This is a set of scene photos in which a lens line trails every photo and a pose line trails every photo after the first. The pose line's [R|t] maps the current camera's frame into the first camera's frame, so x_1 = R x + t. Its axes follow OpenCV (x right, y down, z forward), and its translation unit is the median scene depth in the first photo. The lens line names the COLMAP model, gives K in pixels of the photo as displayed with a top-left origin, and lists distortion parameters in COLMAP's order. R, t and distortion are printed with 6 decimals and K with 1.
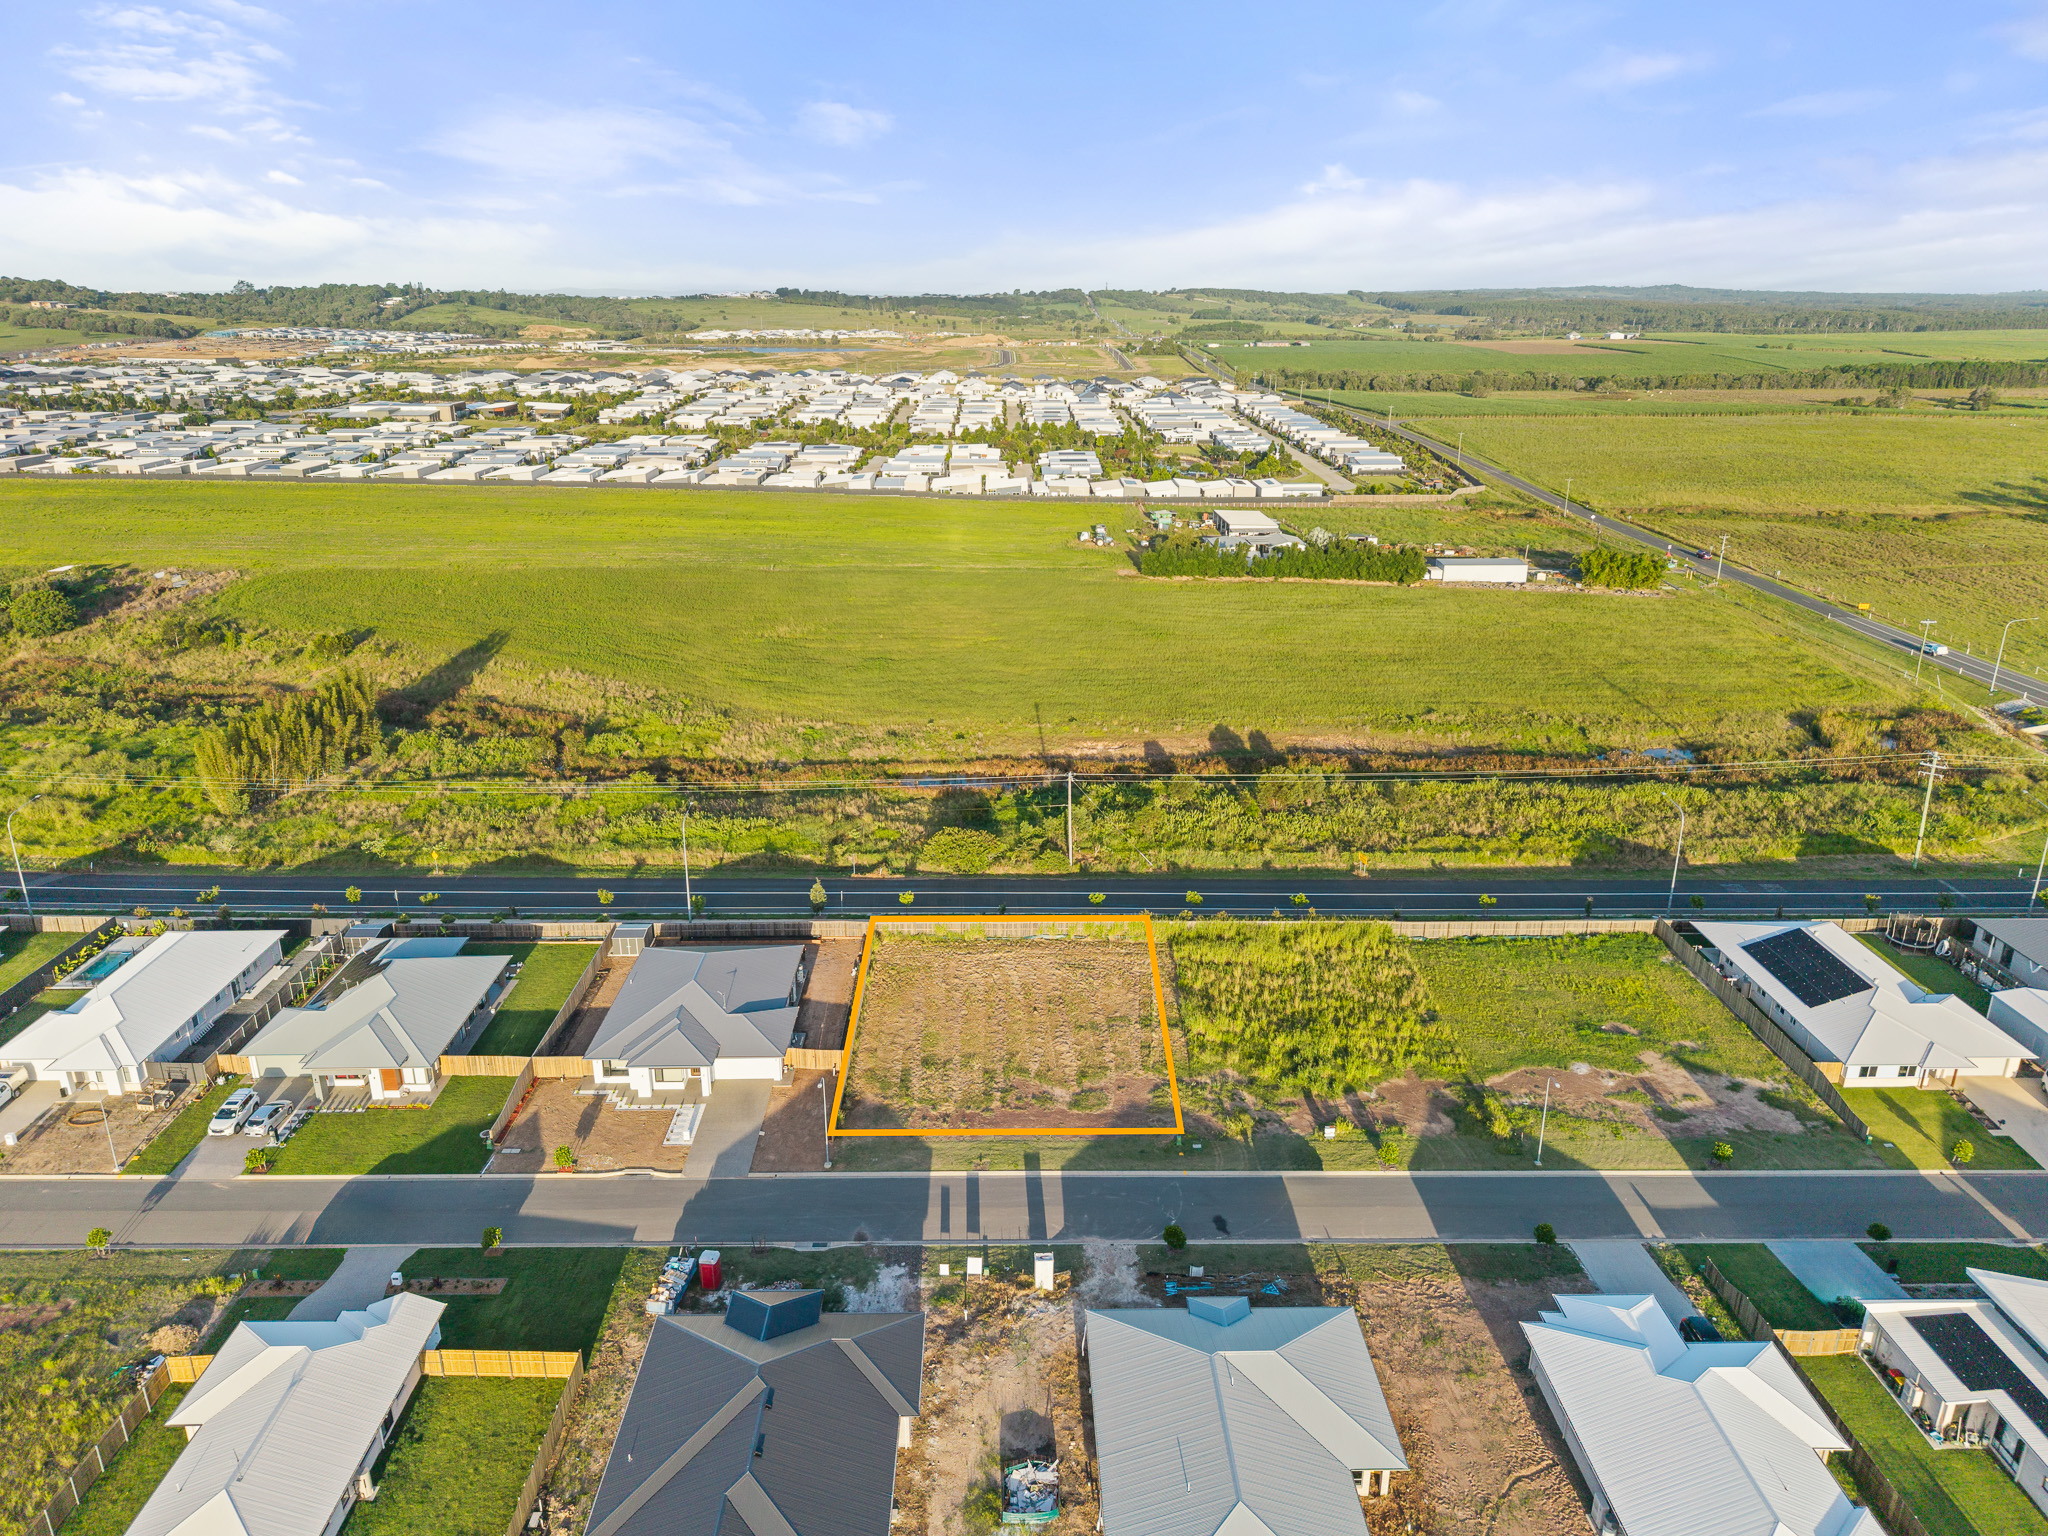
lens RADIAL K [[1386.5, 0, 1021.1], [0, 1386.5, 729.6], [0, 0, 1]] dist [0.051843, -0.069385]
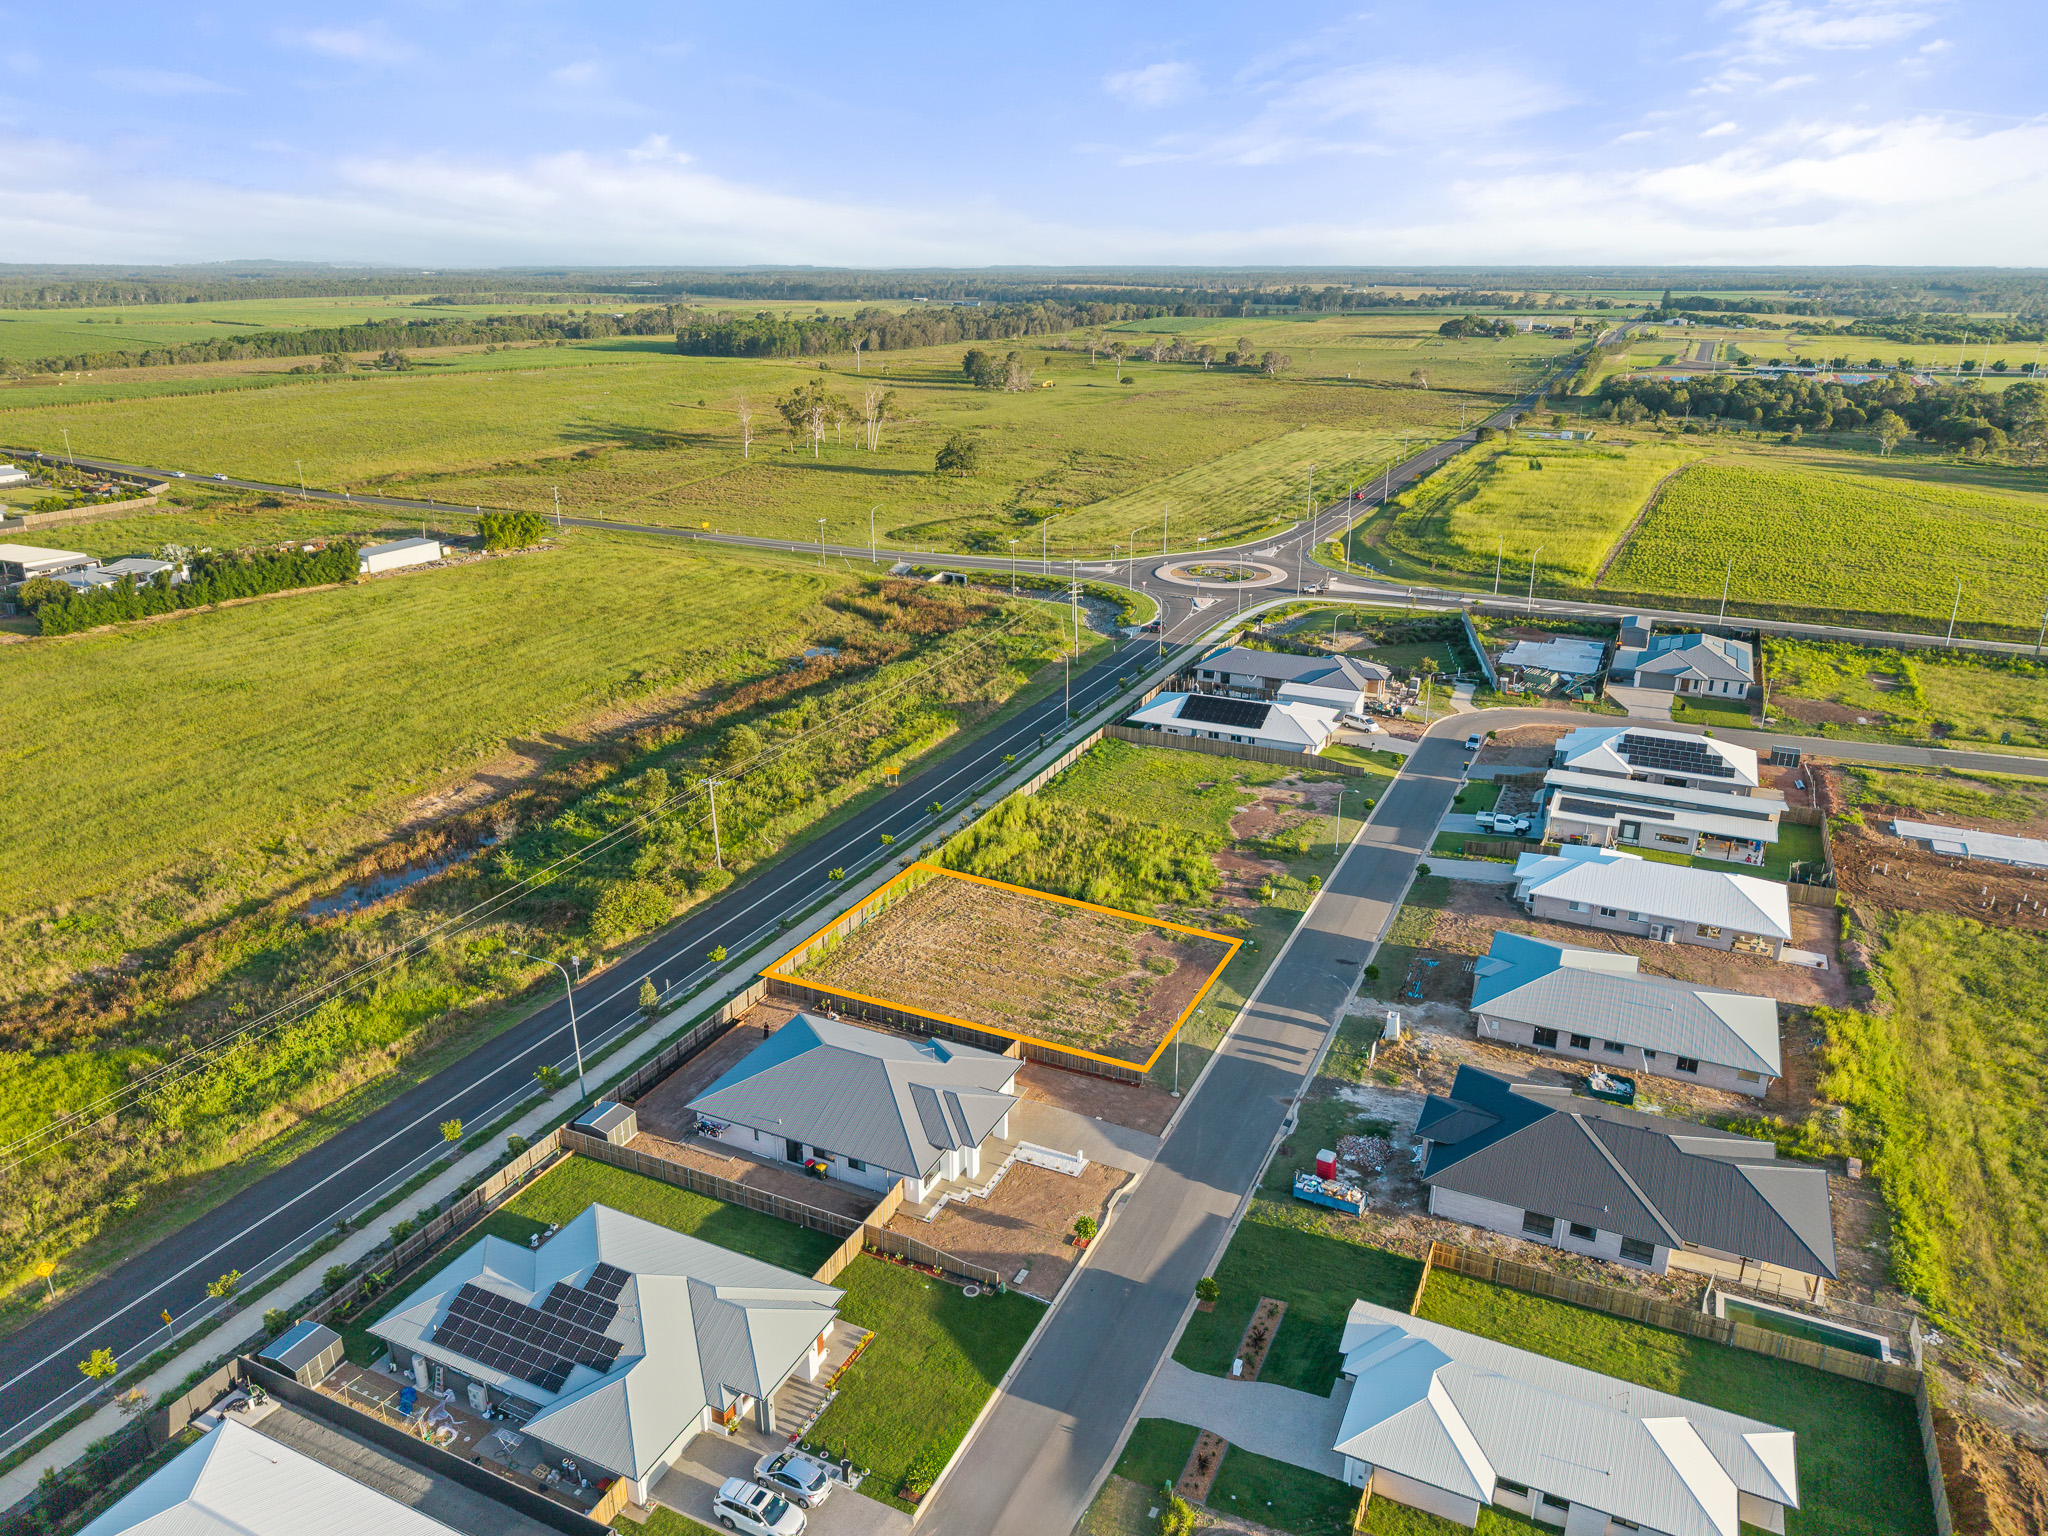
lens RADIAL K [[1386.5, 0, 1021.1], [0, 1386.5, 729.6], [0, 0, 1]] dist [0.051843, -0.069385]
pose [[0.443124, -0.282350, 0.850835, -0.886883], [0.266631, 0.947663, 0.175619, -0.146701], [-0.855891, 0.149038, 0.495215, 0.469179]]
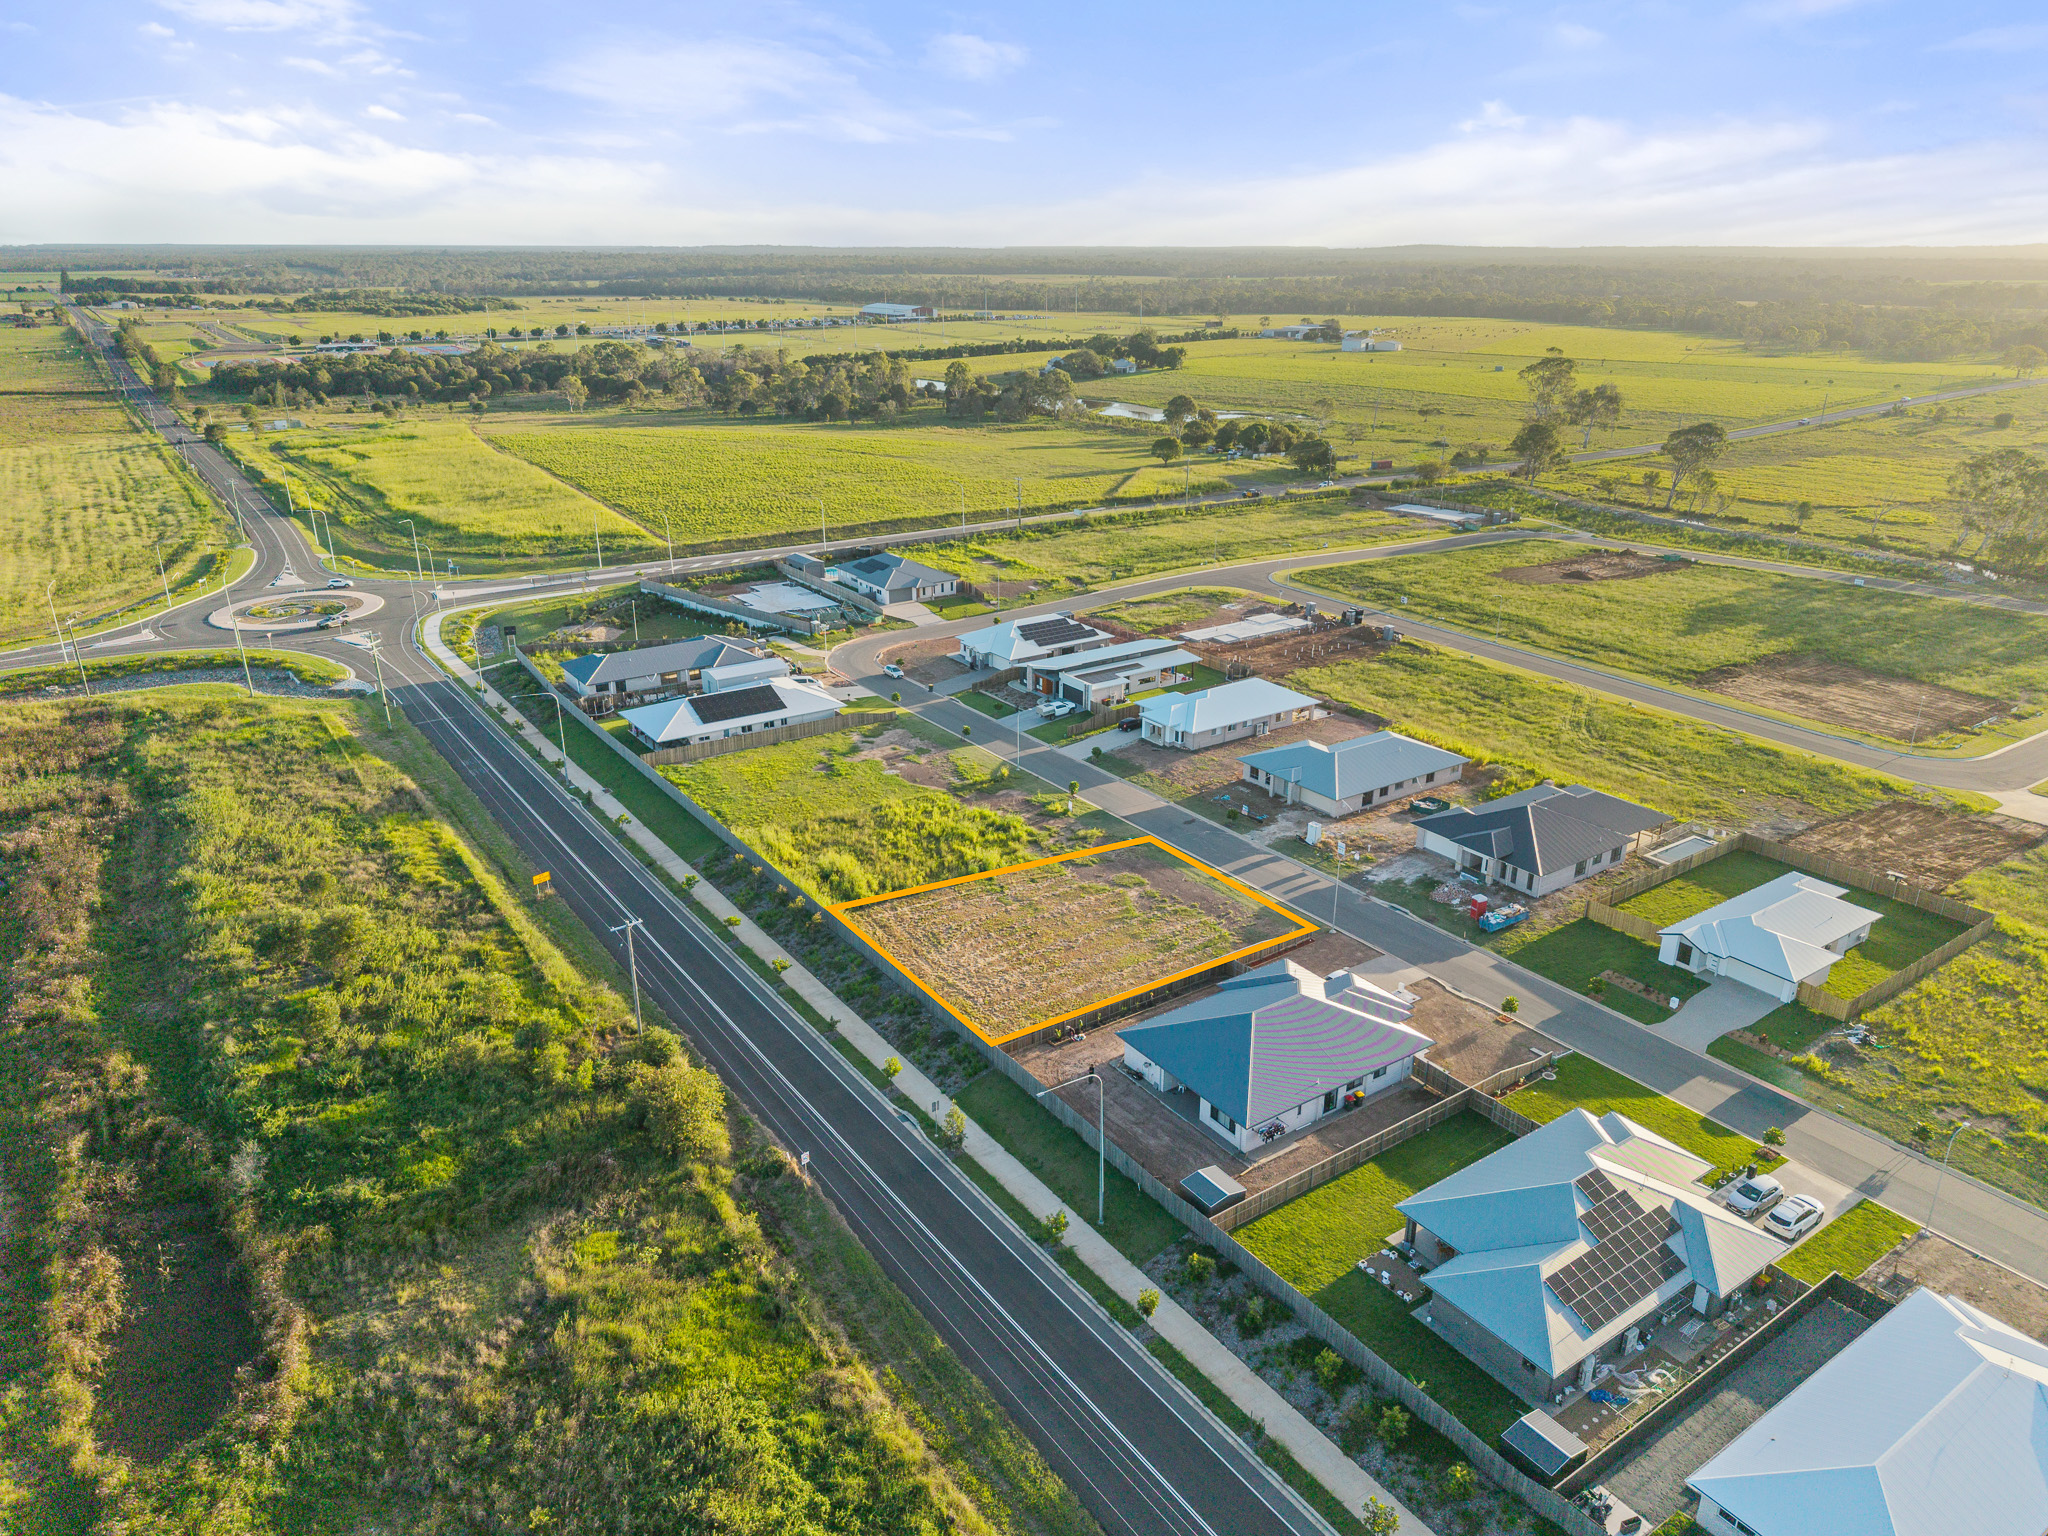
lens RADIAL K [[1386.5, 0, 1021.1], [0, 1386.5, 729.6], [0, 0, 1]] dist [0.051843, -0.069385]
pose [[-0.557904, -0.272156, 0.784012, -0.813403], [0.244682, 0.848766, 0.468750, -0.449366], [-0.793016, 0.453351, -0.406938, 1.456484]]
